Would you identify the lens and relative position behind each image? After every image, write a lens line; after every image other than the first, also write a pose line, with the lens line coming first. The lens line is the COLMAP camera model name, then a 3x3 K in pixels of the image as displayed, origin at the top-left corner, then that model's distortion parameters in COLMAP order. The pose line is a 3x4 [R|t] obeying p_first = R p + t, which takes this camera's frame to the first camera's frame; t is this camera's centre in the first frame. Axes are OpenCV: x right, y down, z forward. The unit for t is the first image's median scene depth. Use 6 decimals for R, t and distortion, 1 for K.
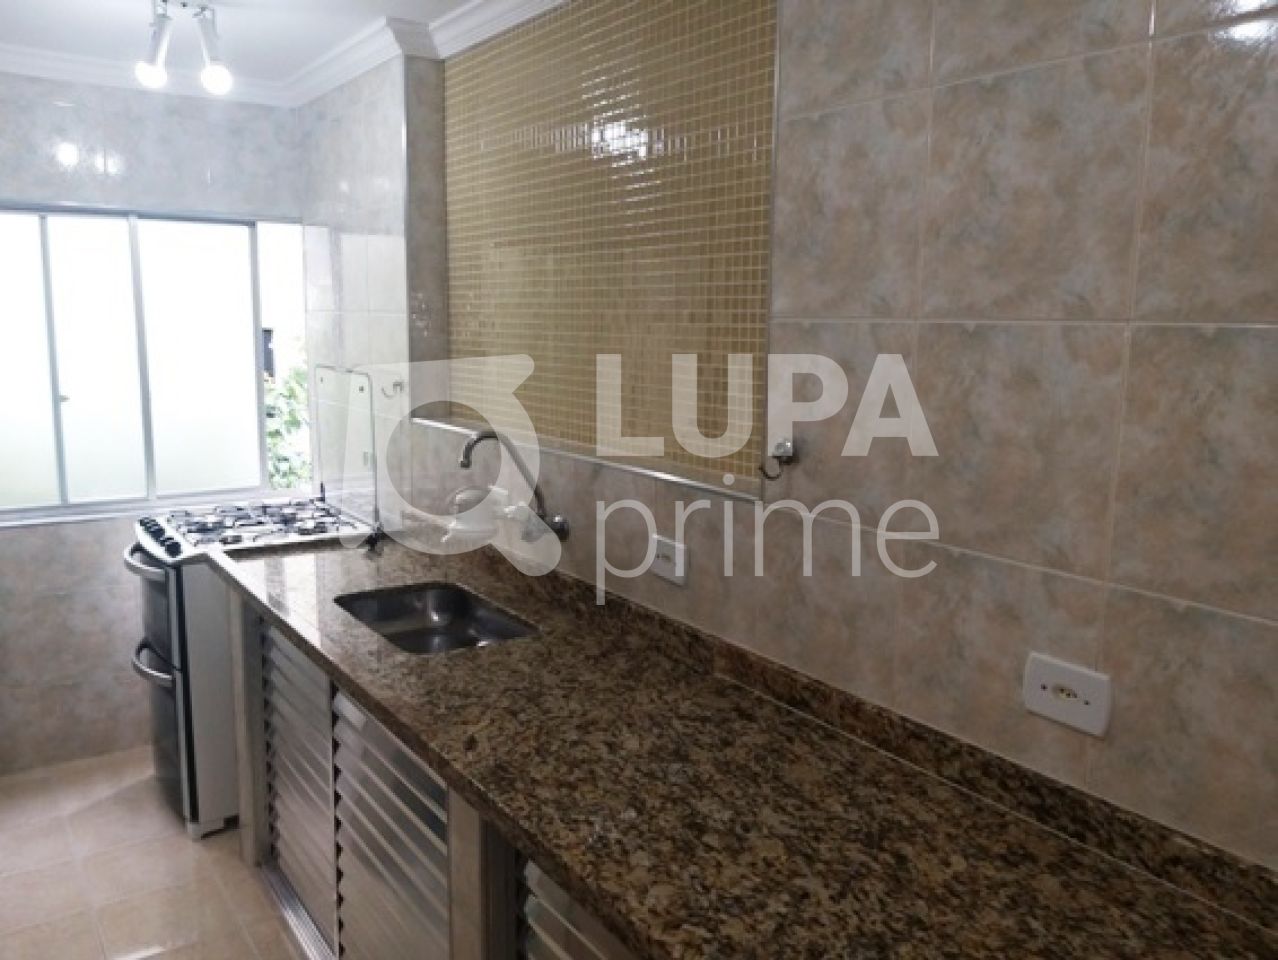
lens RADIAL K [[1004.0, 0, 658.5], [0, 1004.0, 491.3], [0, 0, 1]] dist [0.073181, -0.136657]
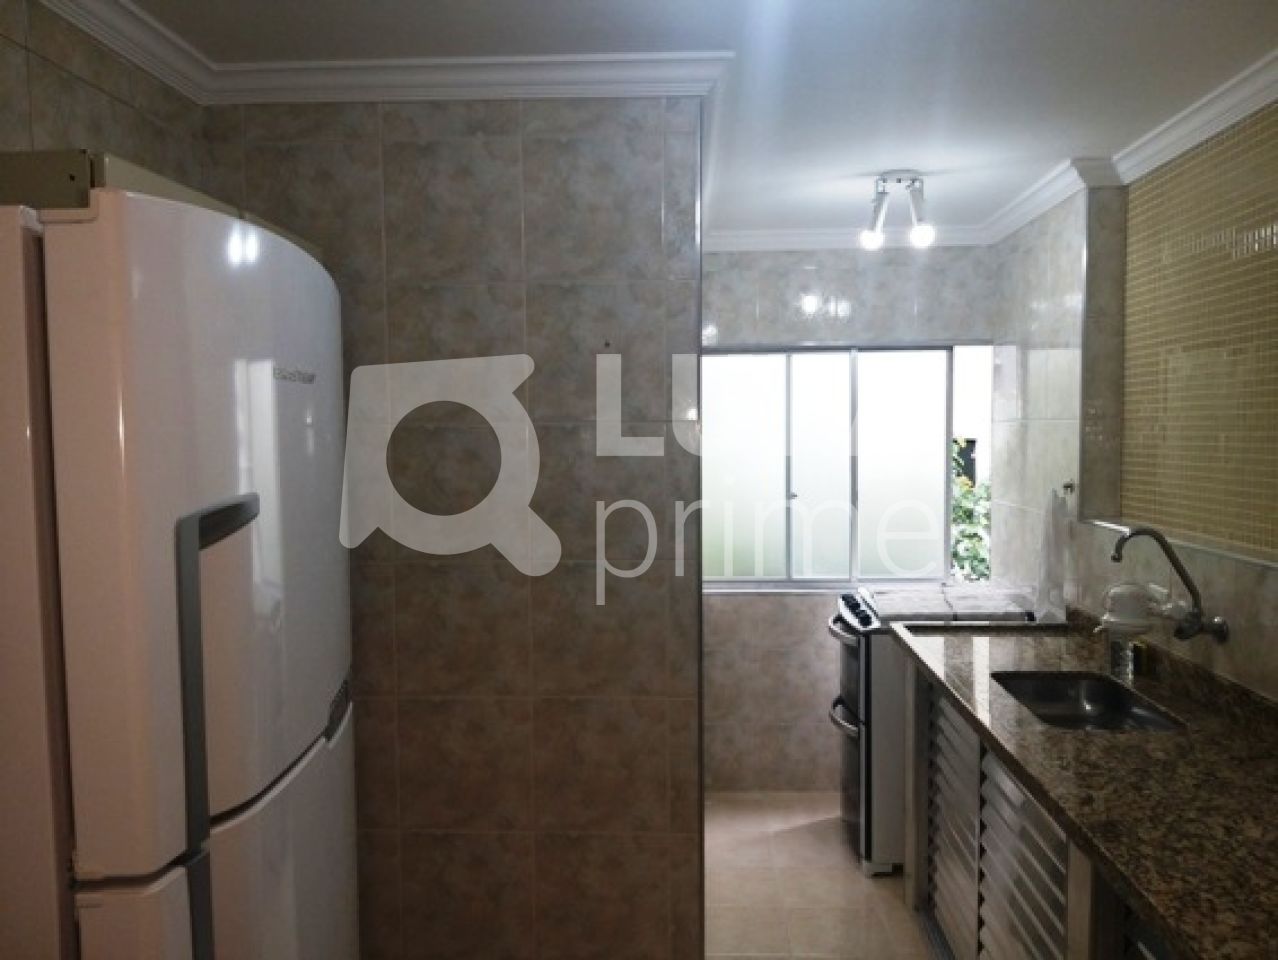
lens RADIAL K [[1021.0, 0, 645.2], [0, 1021.0, 479.4], [0, 0, 1]] dist [0.055949, -0.098068]
pose [[0.778127, 0.006946, -0.628068, 0.089419], [-0.082935, 0.992320, -0.091775, 0.027568], [0.622607, 0.123501, 0.772727, -0.135802]]
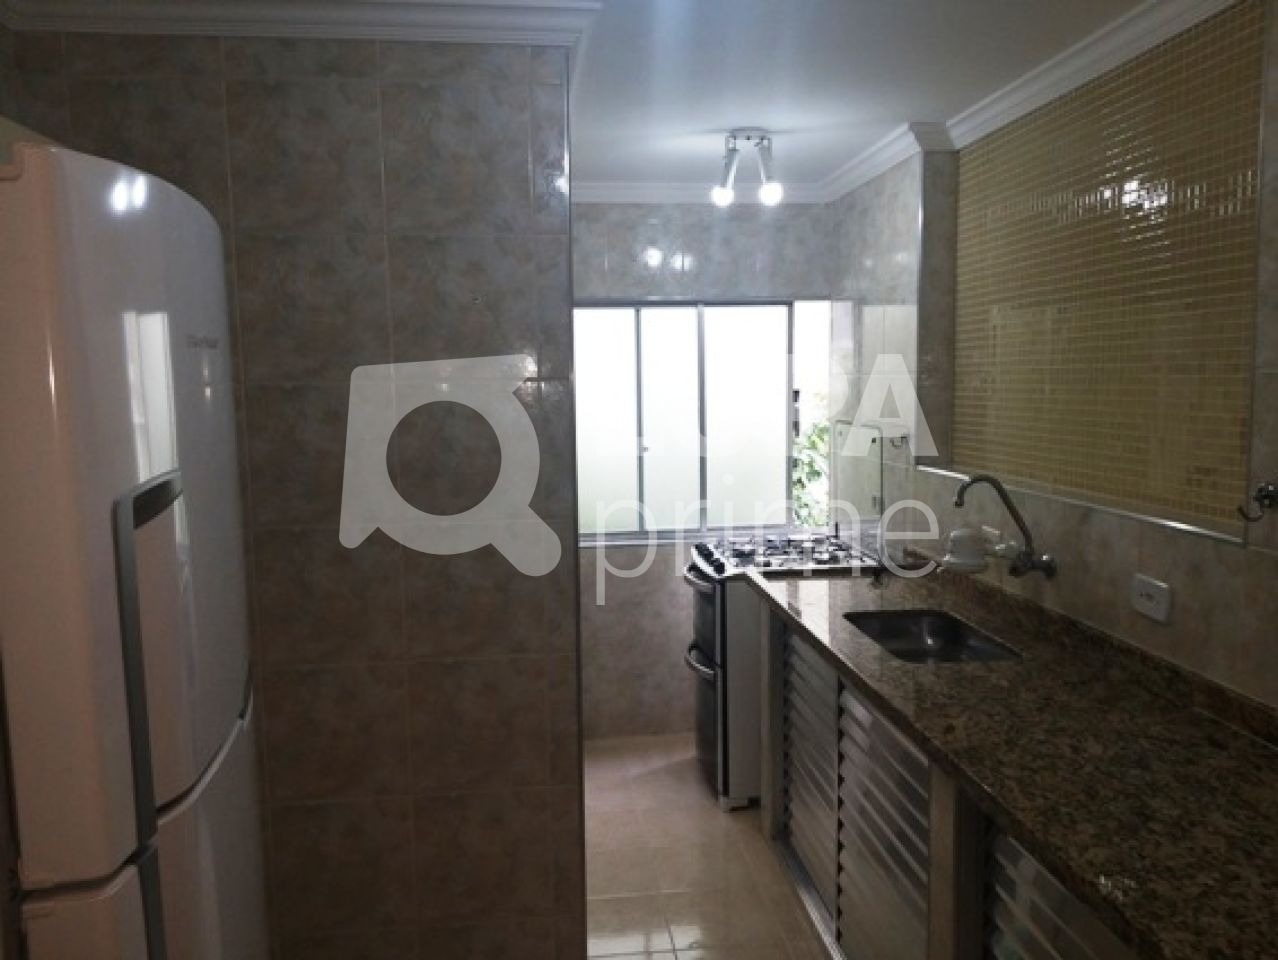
lens RADIAL K [[1021.0, 0, 645.2], [0, 1021.0, 479.4], [0, 0, 1]] dist [0.055949, -0.098068]
pose [[0.873918, 0.018605, -0.485718, 0.054077], [-0.051565, 0.997177, -0.054580, 0.024099], [0.483331, 0.072744, 0.872410, -0.165408]]
